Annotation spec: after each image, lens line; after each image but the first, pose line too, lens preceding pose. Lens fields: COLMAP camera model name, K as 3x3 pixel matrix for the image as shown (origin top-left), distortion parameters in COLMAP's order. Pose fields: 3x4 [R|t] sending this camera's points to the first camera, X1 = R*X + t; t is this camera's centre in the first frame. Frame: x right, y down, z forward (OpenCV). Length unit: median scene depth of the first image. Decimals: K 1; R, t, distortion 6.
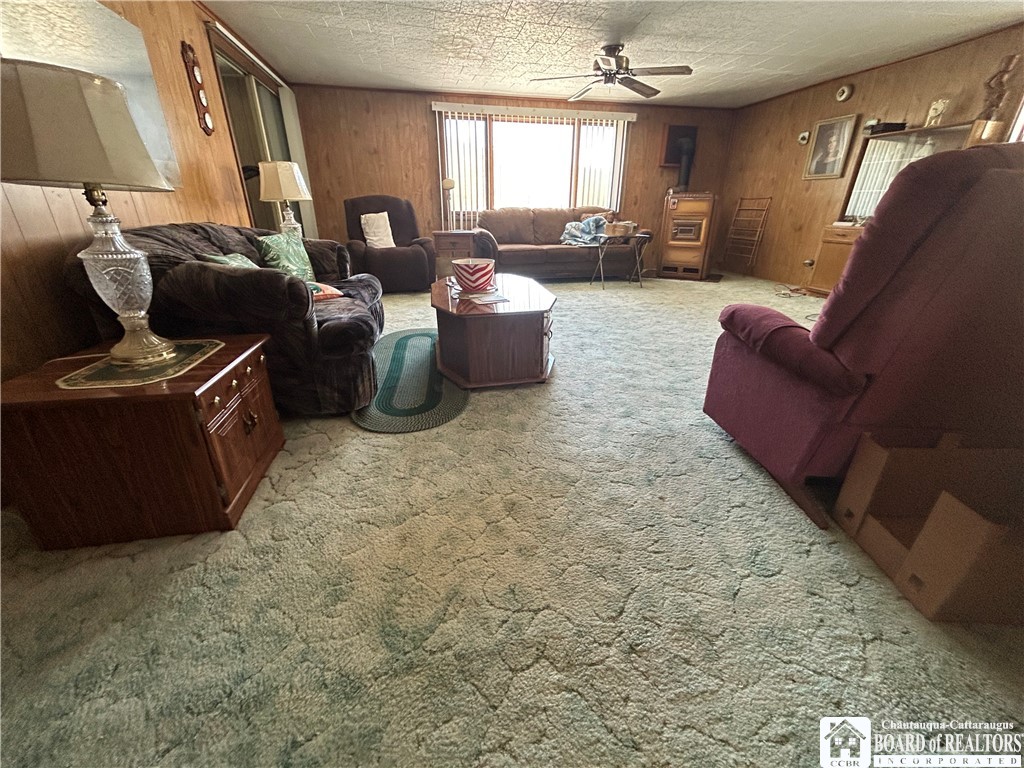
lens RADIAL K [[412.3, 0, 513.5], [0, 412.3, 383.2], [0, 0, 1]] dist [-0.001291, 0.000403]
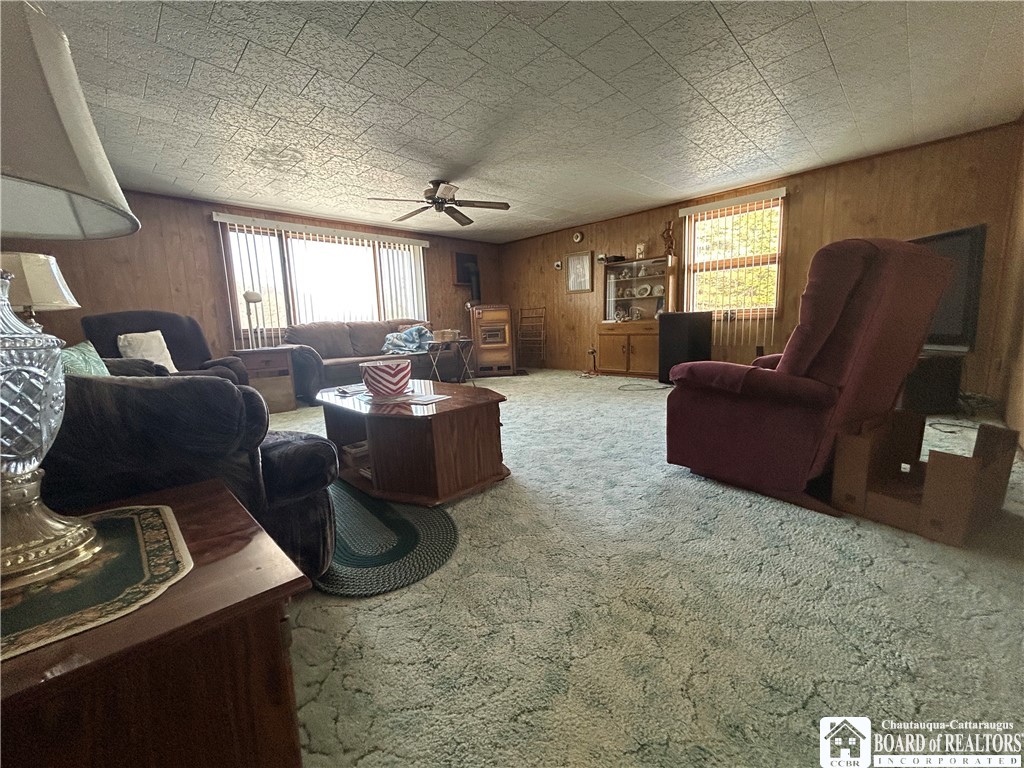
lens RADIAL K [[412.3, 0, 511.8], [0, 412.3, 383.4], [0, 0, 1]] dist [-0.001291, 0.000403]
pose [[0.839699, -0.113051, 0.531155, -0.205238], [0.251715, 0.947700, -0.196226, -0.009793], [-0.481192, 0.298470, 0.824239, 0.100037]]
